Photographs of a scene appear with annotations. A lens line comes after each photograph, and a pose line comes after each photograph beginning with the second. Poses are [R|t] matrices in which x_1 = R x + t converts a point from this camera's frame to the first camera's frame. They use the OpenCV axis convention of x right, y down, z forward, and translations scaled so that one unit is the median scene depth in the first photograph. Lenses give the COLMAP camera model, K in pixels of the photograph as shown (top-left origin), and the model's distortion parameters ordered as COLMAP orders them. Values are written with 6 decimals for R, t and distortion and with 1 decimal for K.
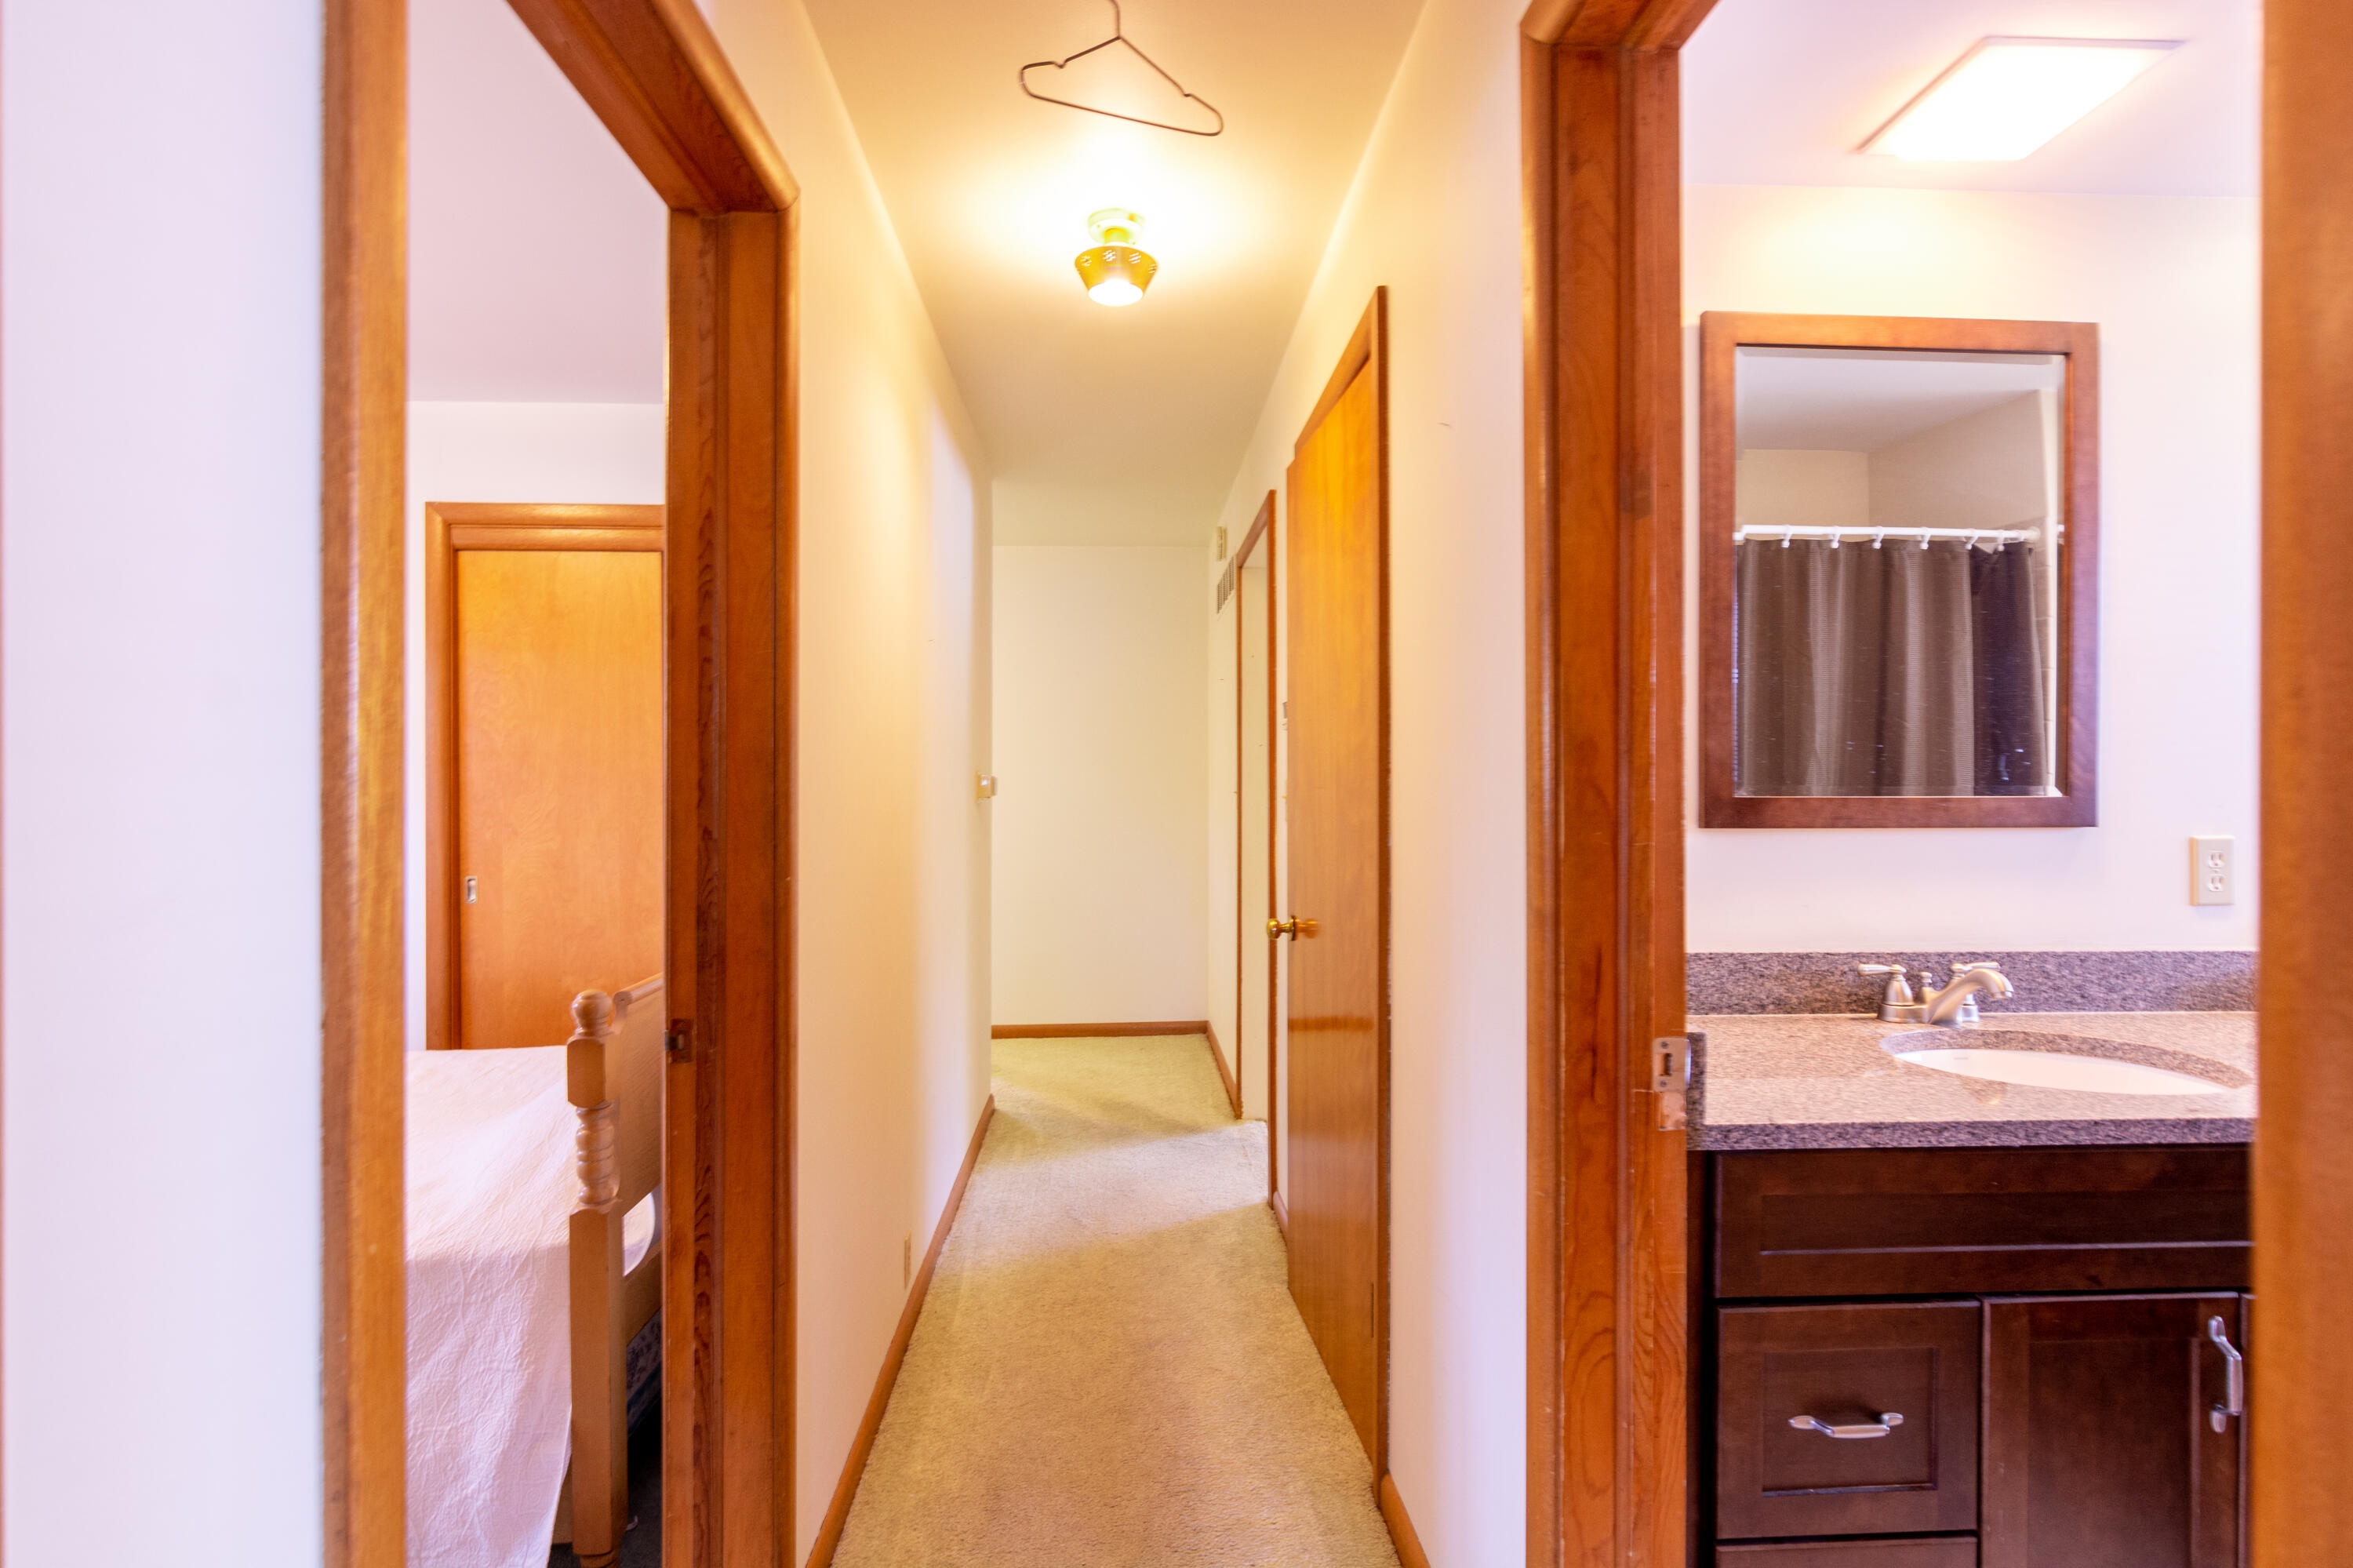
lens RADIAL K [[1136.4, 0, 1176.0], [0, 1136.4, 782.6], [0, 0, 1]] dist [-0.013413, 0.001196]
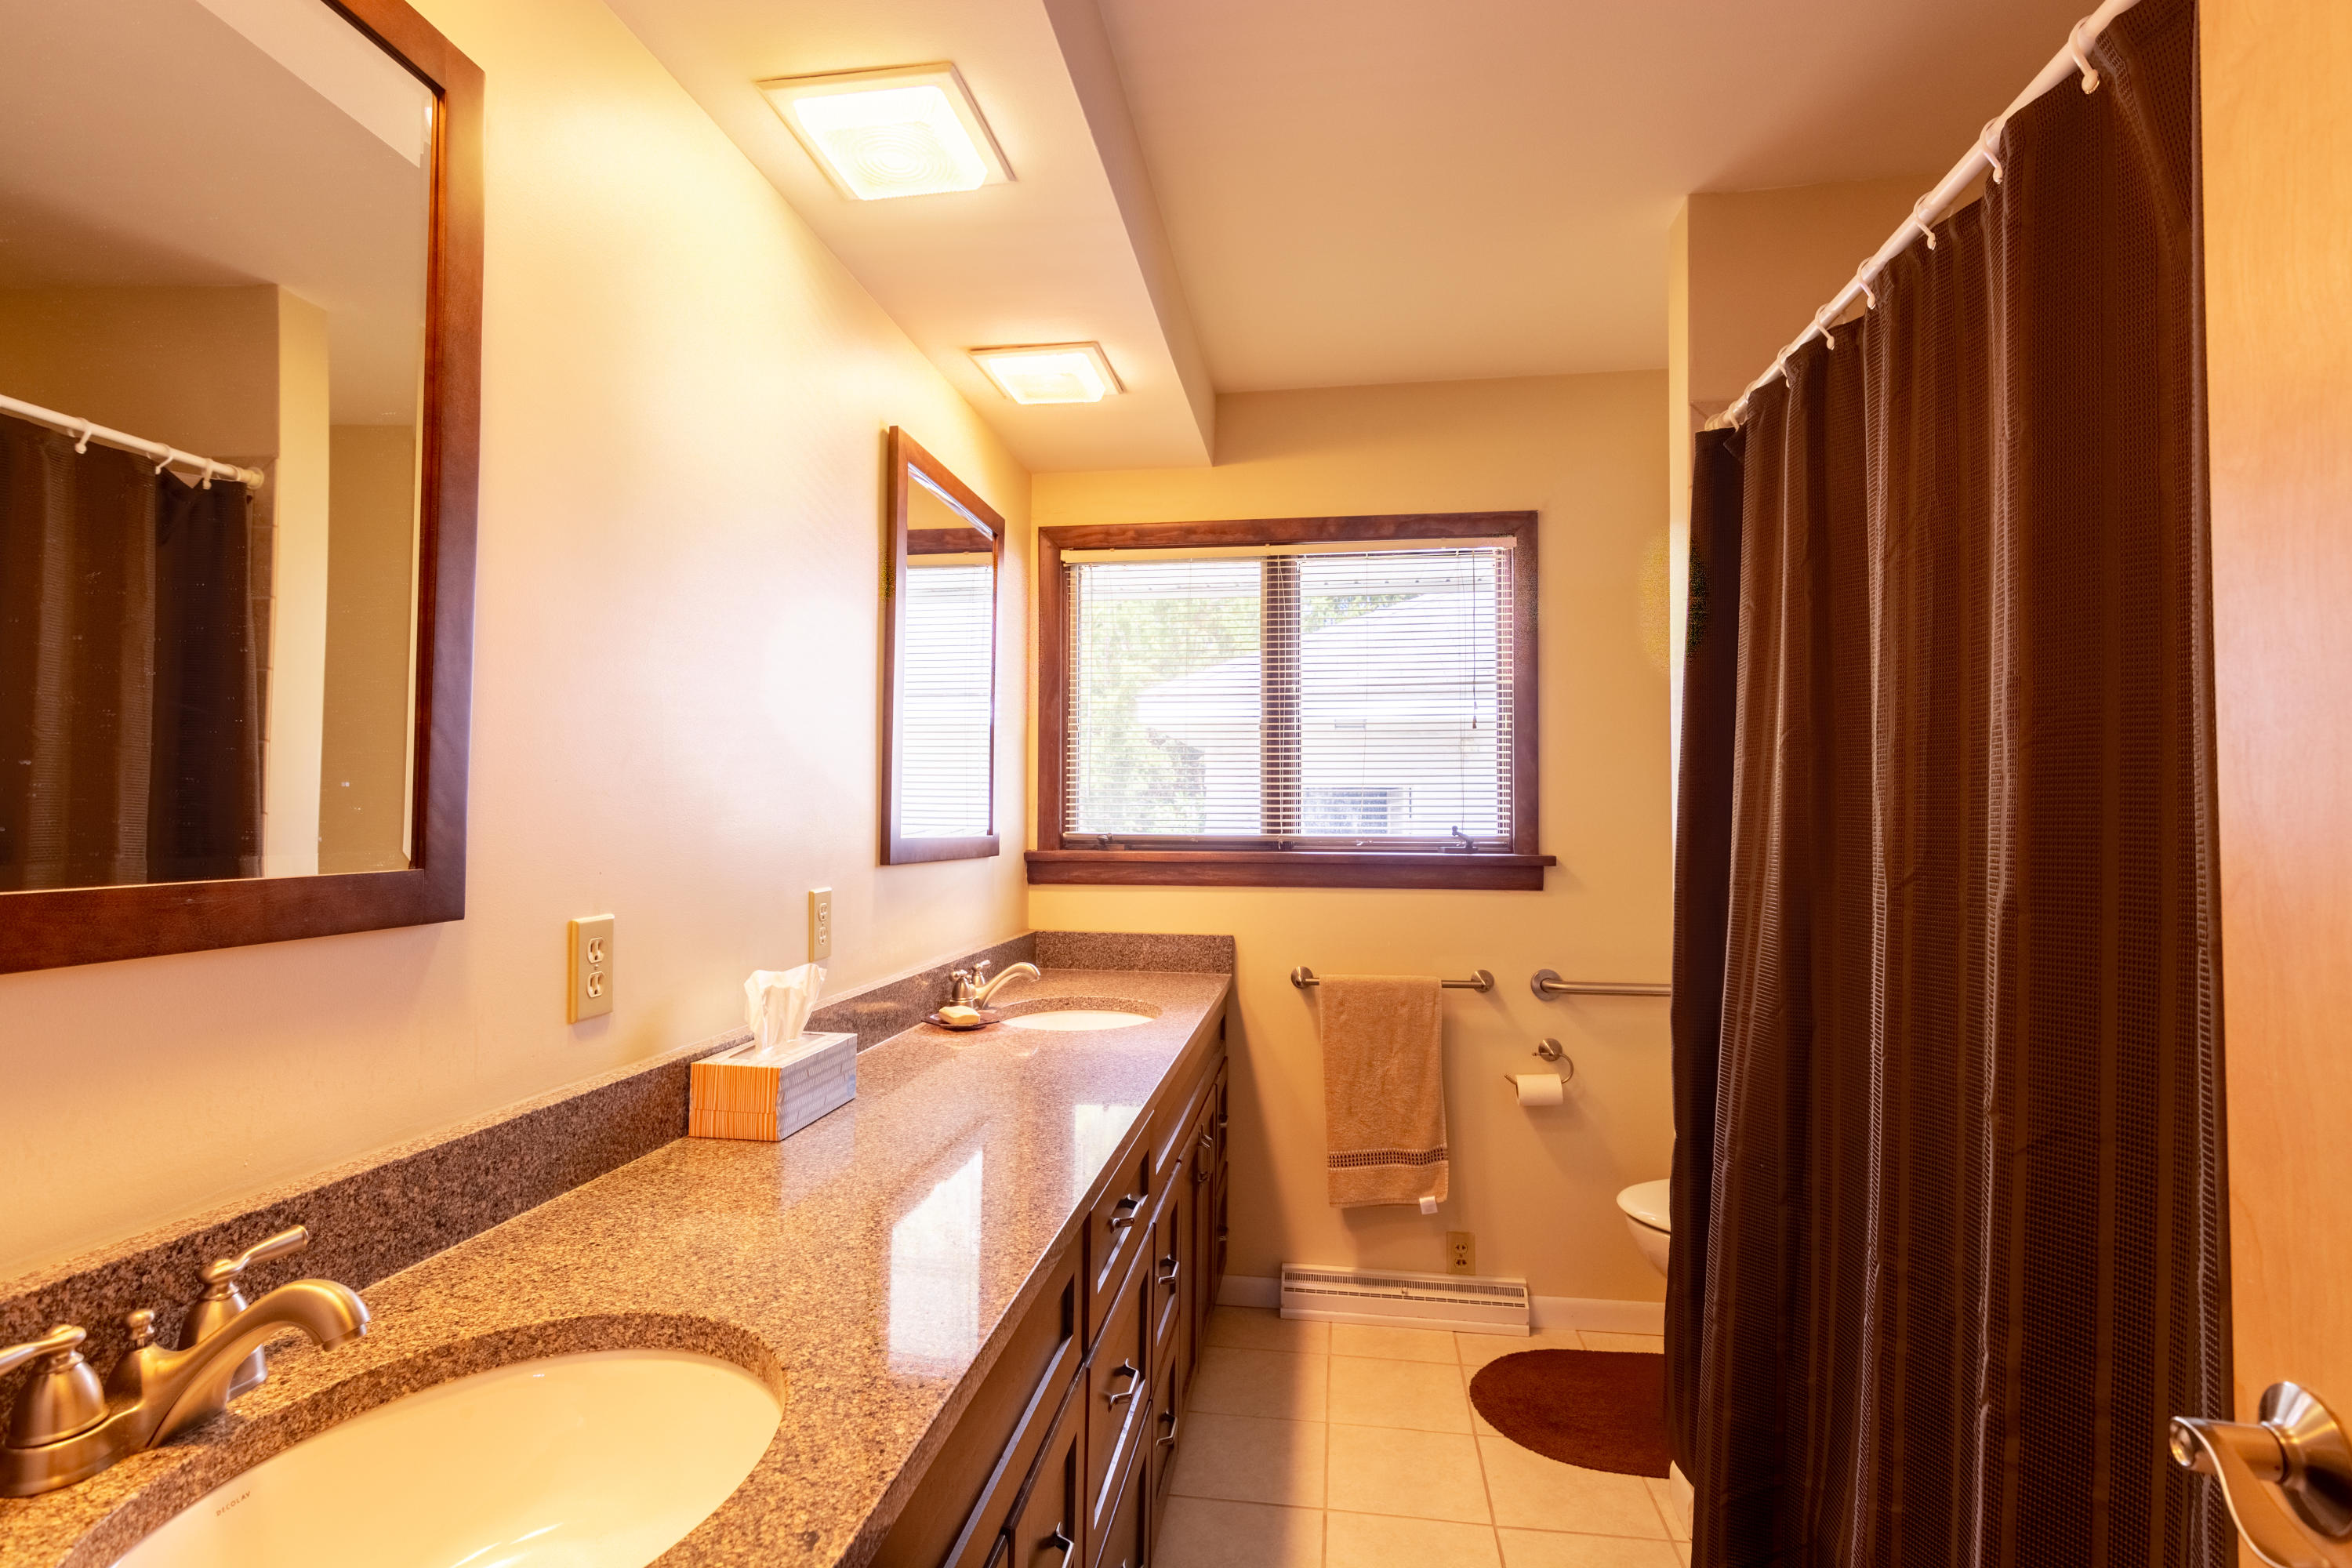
lens RADIAL K [[1135.8, 0, 1188.1], [0, 1135.8, 796.6], [0, 0, 1]] dist [-0.013413, 0.001196]
pose [[0.181382, 0.024772, 0.983101, 0.322804], [-0.013506, 0.999651, -0.022697, -0.016035], [-0.983320, -0.009161, 0.181653, 0.545822]]
